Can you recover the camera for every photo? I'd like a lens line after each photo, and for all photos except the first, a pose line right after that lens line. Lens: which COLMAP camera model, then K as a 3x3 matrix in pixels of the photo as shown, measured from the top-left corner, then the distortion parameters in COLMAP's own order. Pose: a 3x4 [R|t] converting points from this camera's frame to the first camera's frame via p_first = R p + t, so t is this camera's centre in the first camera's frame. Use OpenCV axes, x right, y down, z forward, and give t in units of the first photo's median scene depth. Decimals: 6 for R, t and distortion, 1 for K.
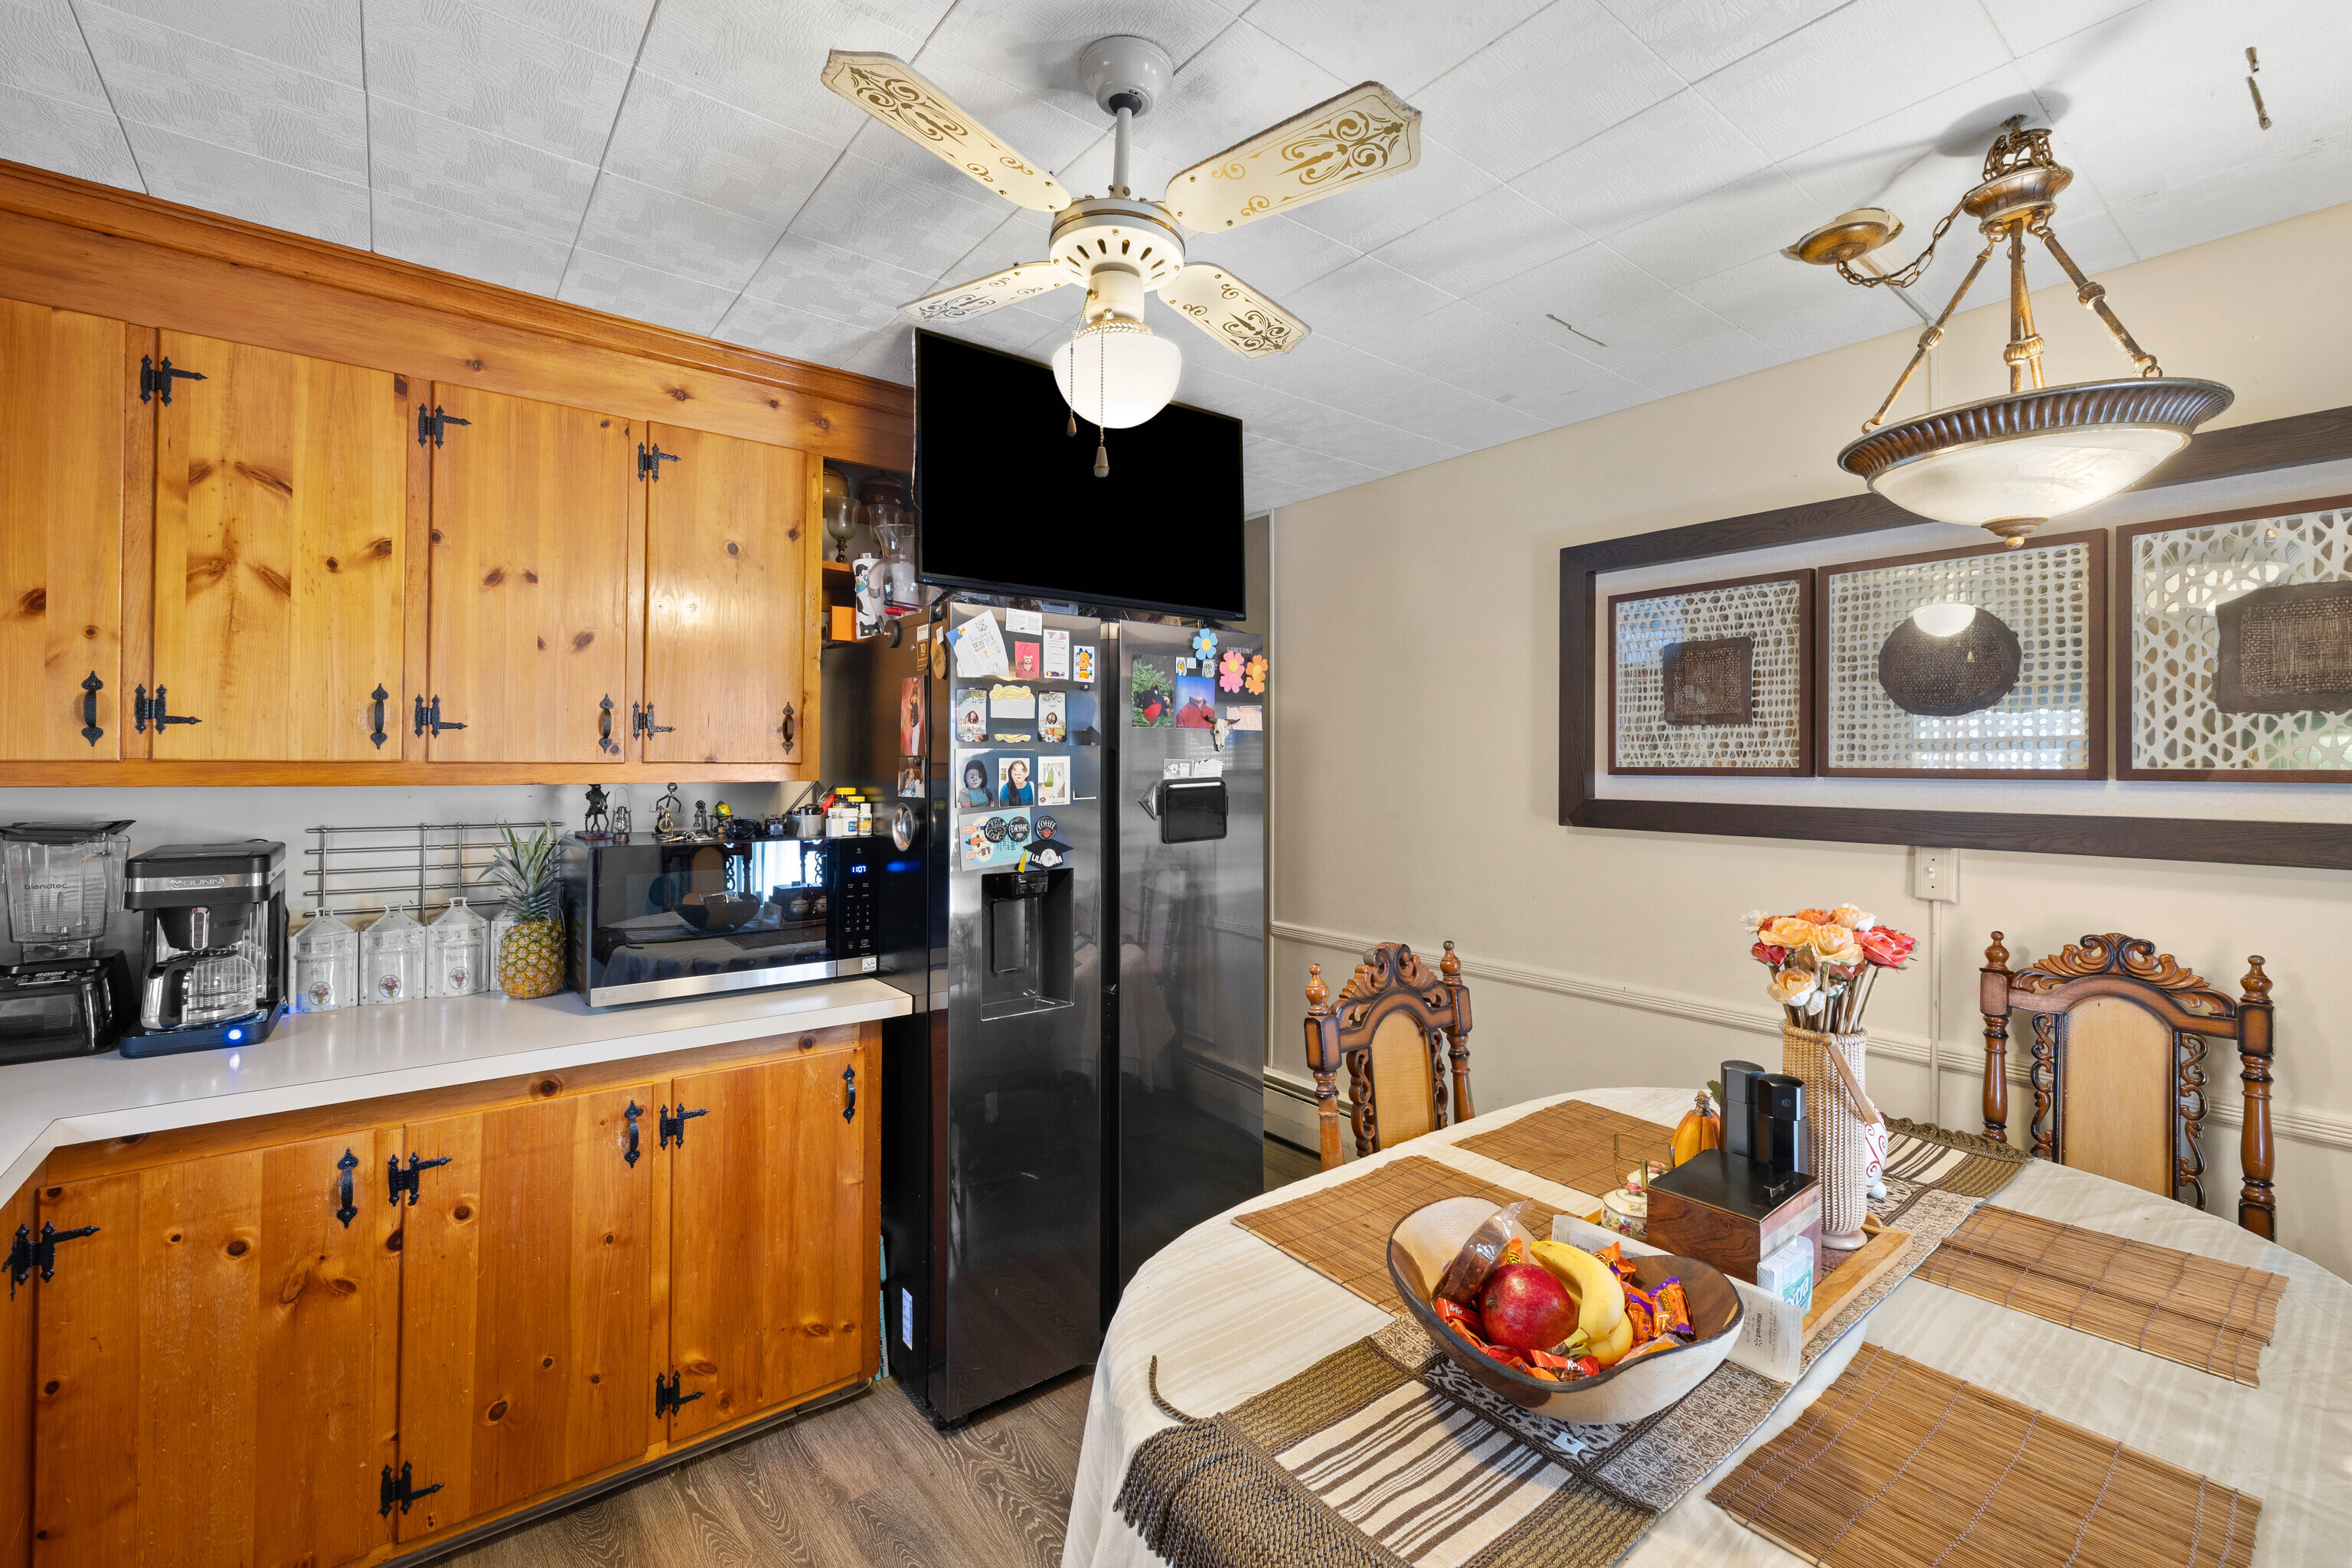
lens RADIAL K [[998.8, 0, 1169.3], [0, 998.8, 757.9], [0, 0, 1]] dist [0.000714, 0.000340]
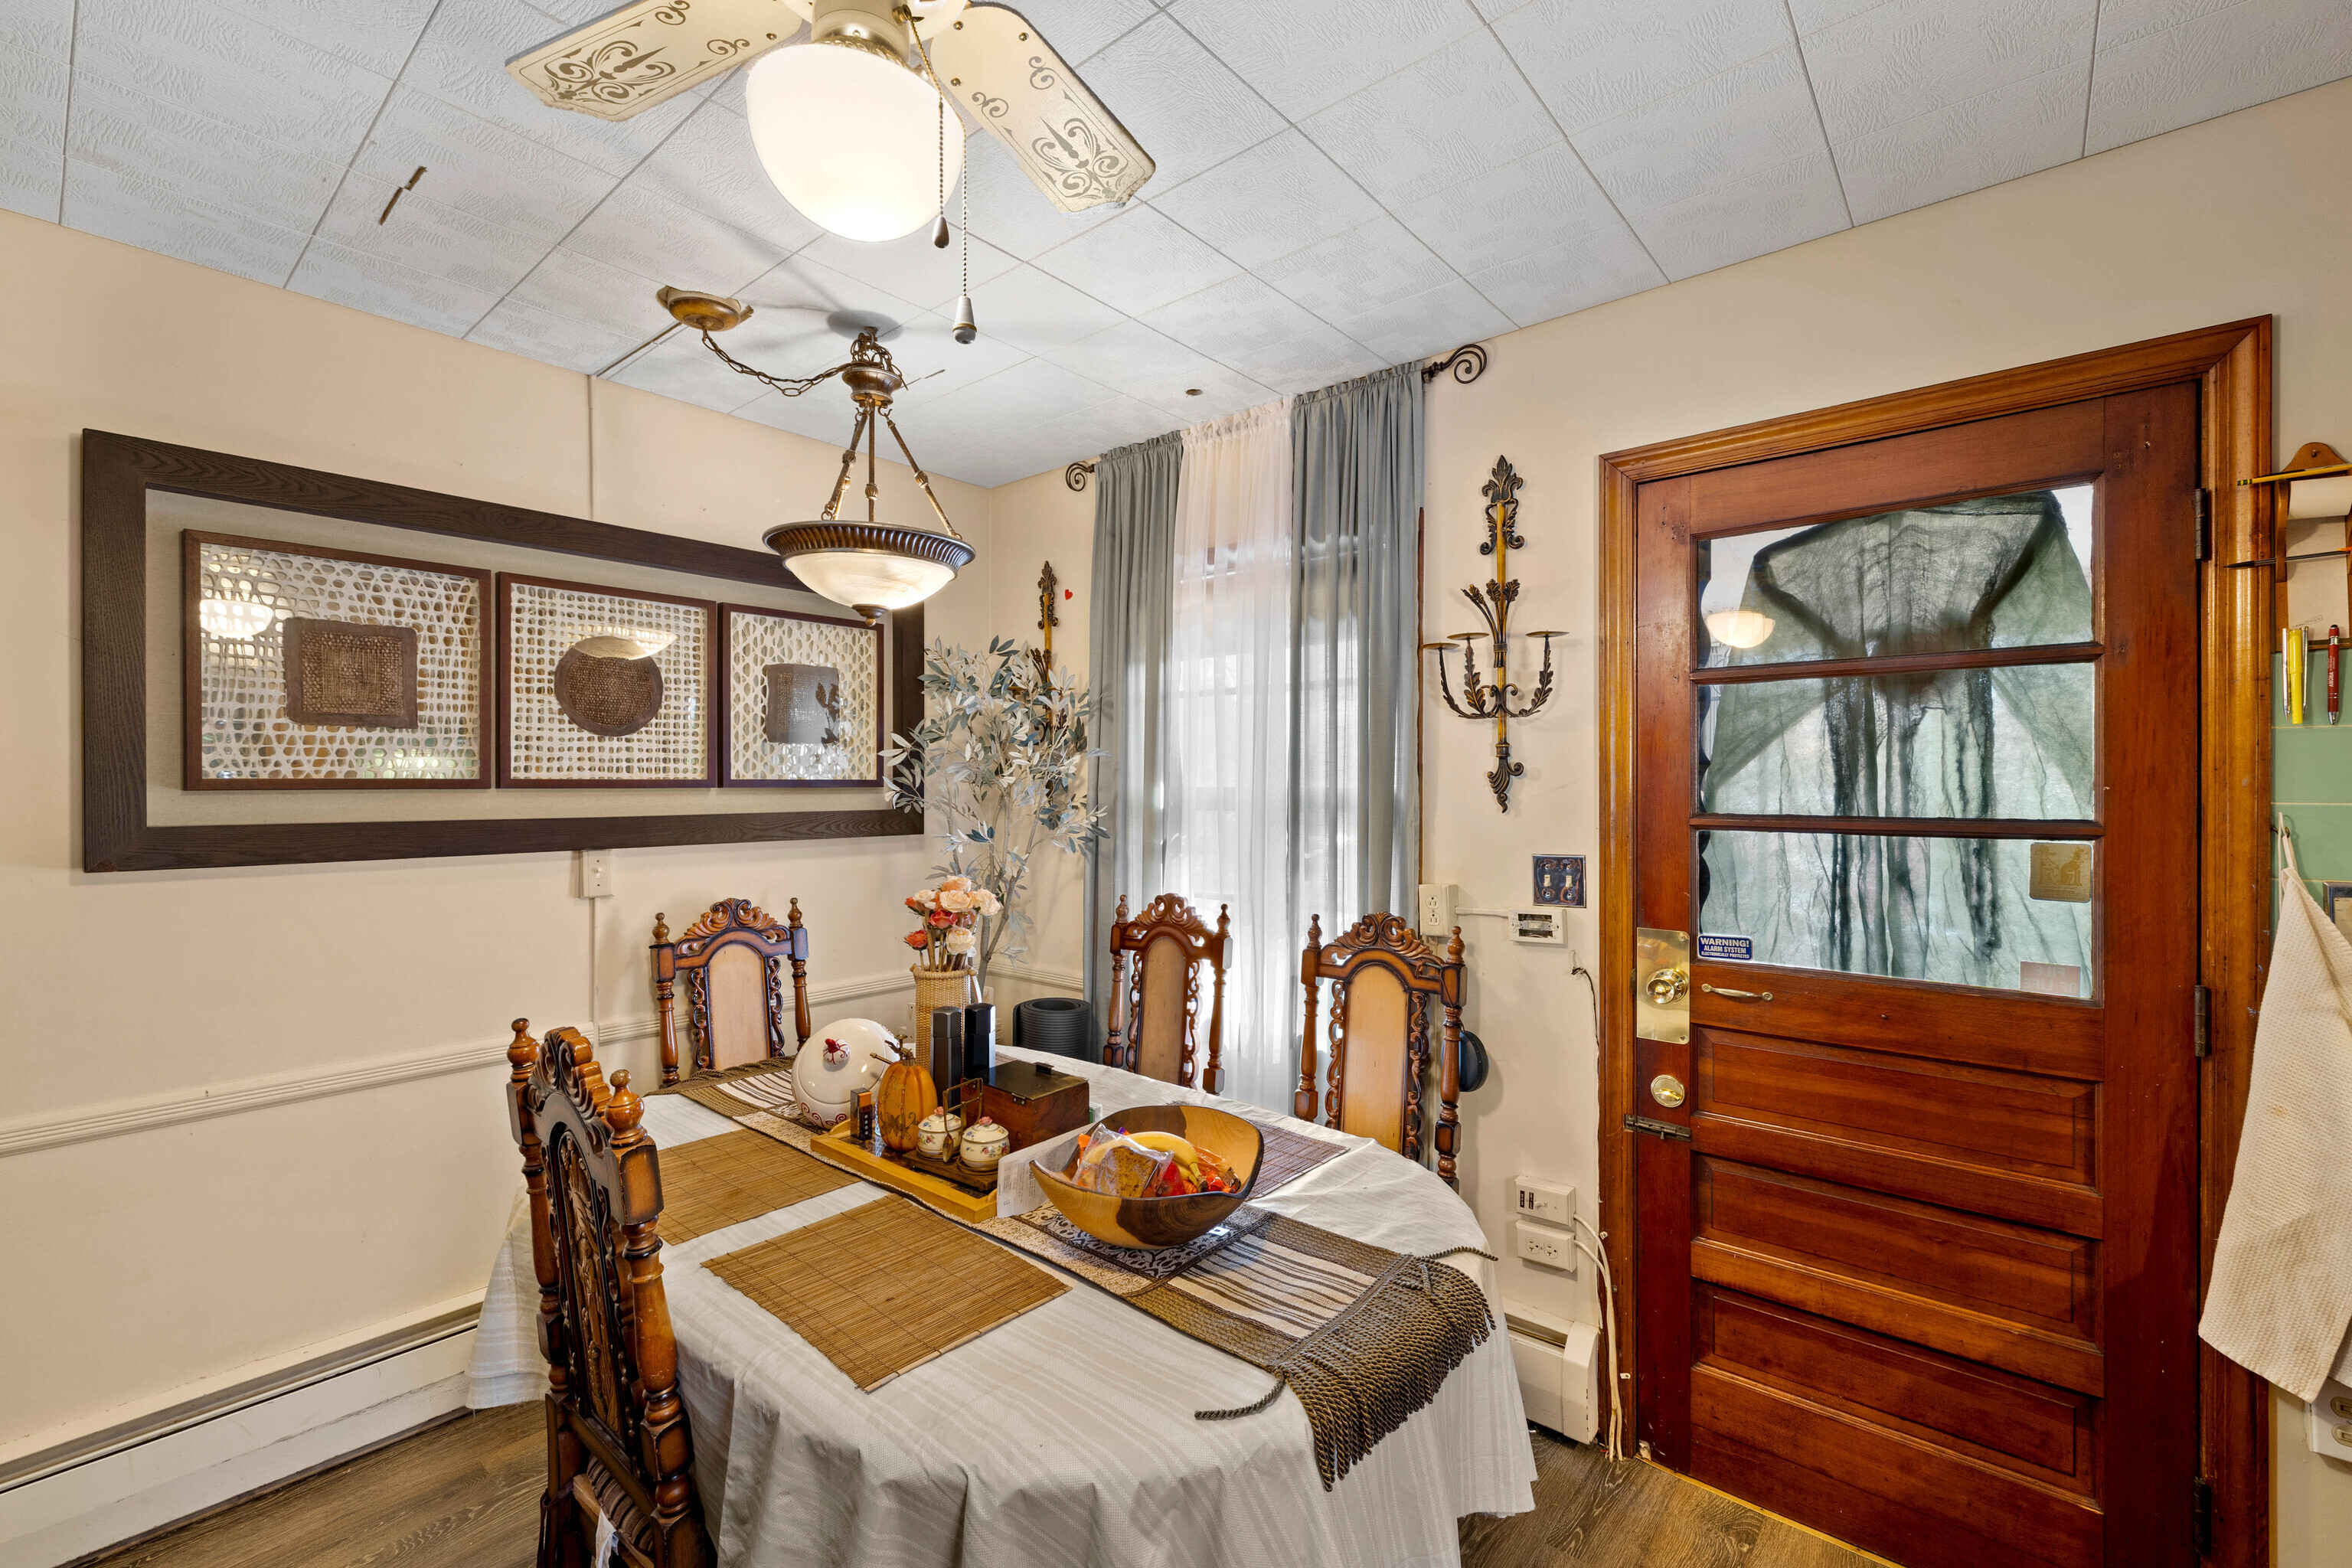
lens RADIAL K [[990.6, 0, 1166.0], [0, 990.6, 787.2], [0, 0, 1]] dist [-0.002357, -0.000162]
pose [[-0.188030, -0.011001, 0.982102, -0.419524], [-0.008188, 0.999920, 0.009633, 0.003190], [-0.982129, -0.006230, -0.188105, 0.553409]]
